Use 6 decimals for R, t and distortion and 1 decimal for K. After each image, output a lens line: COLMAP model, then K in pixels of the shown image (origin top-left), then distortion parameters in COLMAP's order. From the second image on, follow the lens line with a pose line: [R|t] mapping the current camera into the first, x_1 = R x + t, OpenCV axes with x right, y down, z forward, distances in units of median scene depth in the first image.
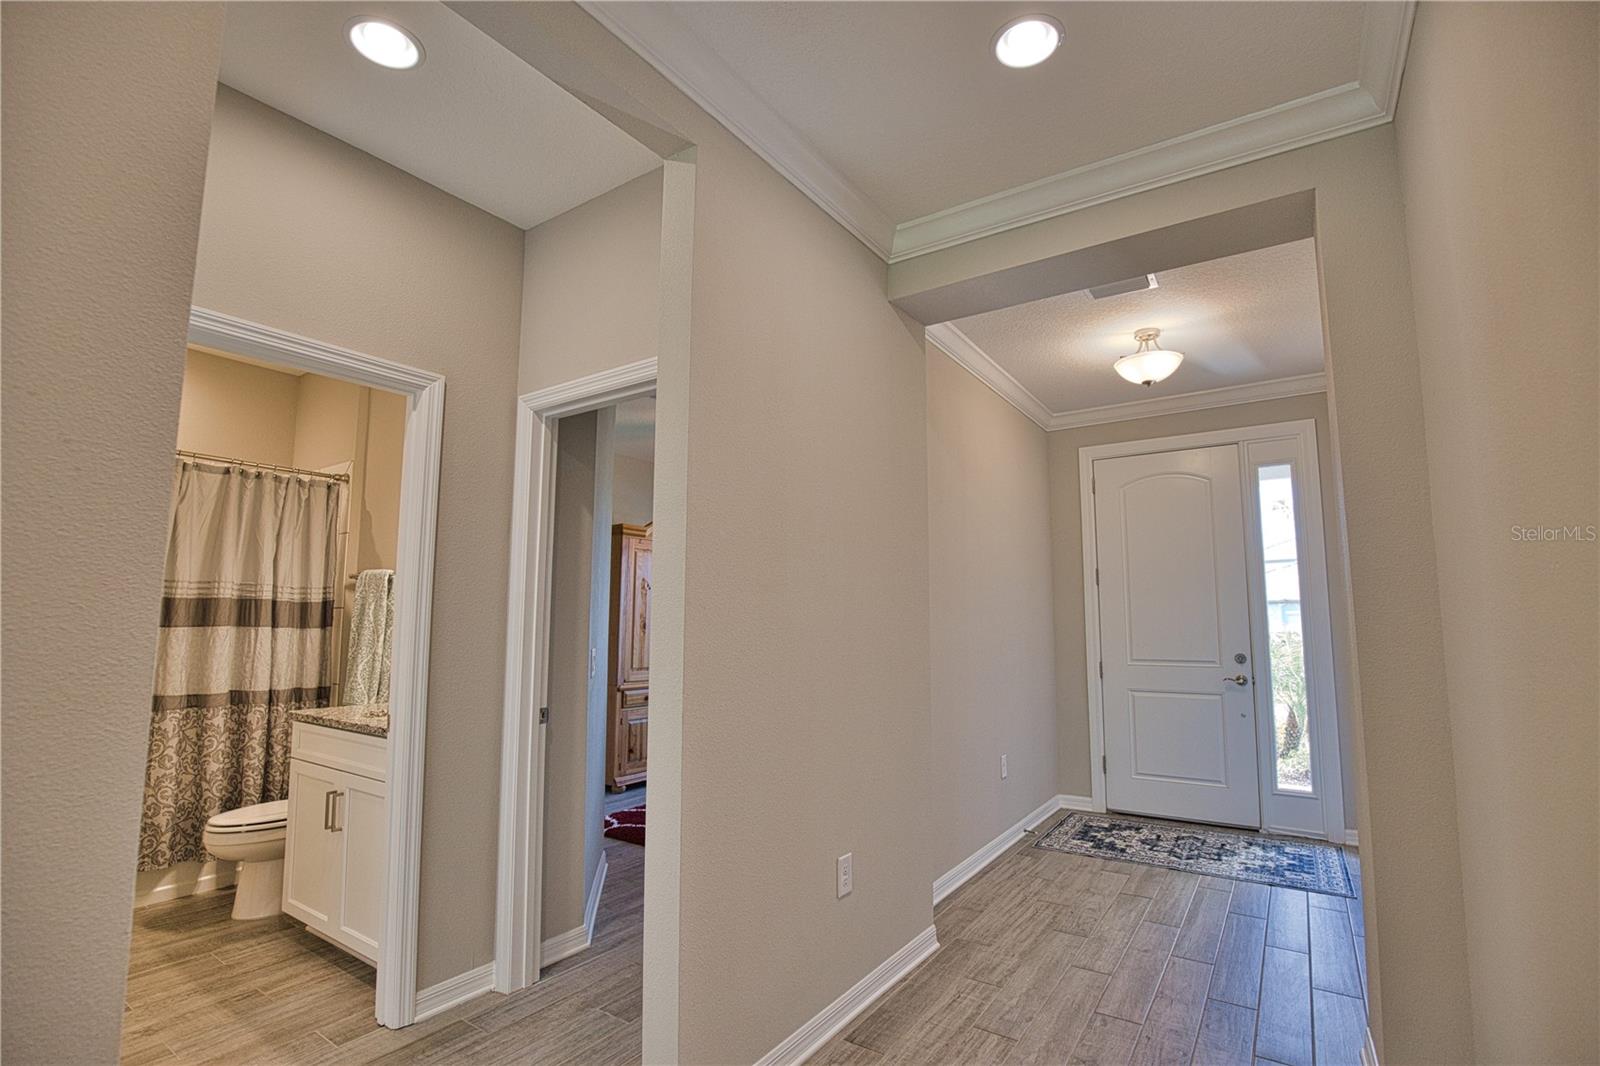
lens RADIAL K [[731.2, 0, 807.8], [0, 731.2, 540.6], [0, 0, 1]] dist [-0.036929, 0.007396]
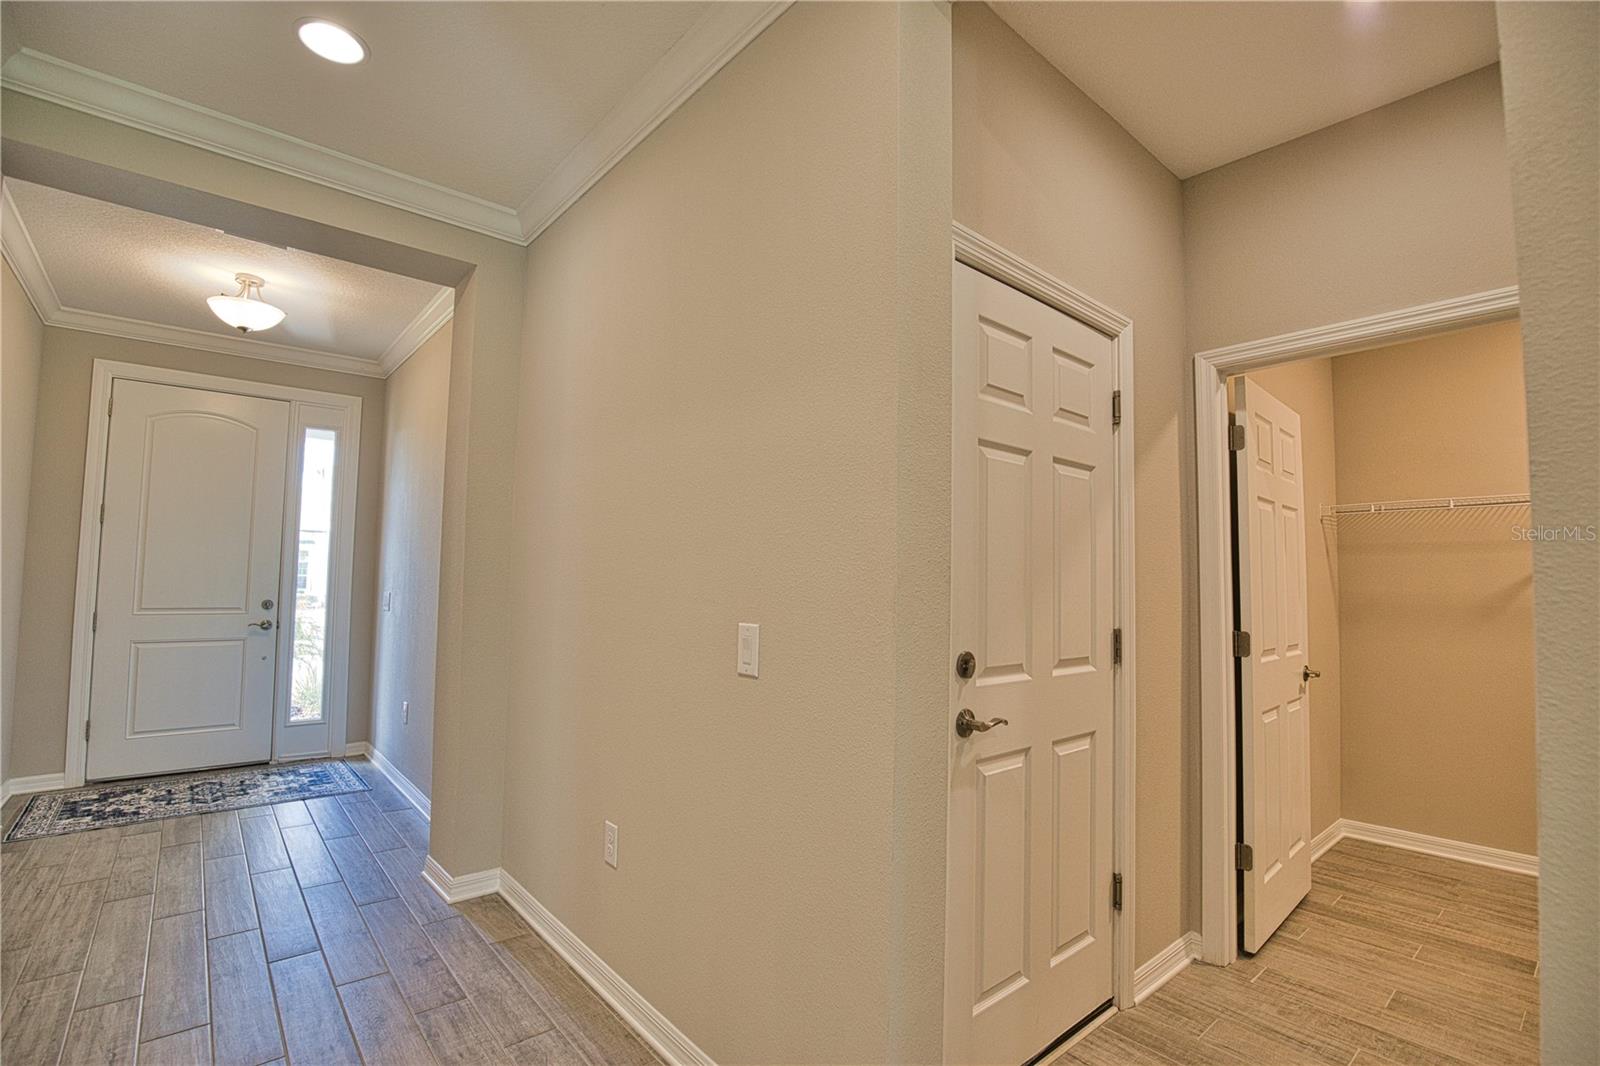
lens RADIAL K [[731.2, 0, 807.8], [0, 731.2, 540.6], [0, 0, 1]] dist [-0.036929, 0.007396]
pose [[0.270208, 0.052814, 0.961352, -0.225189], [-0.122921, 0.992216, -0.019960, -0.005568], [-0.954923, -0.112777, 0.274596, -0.033693]]
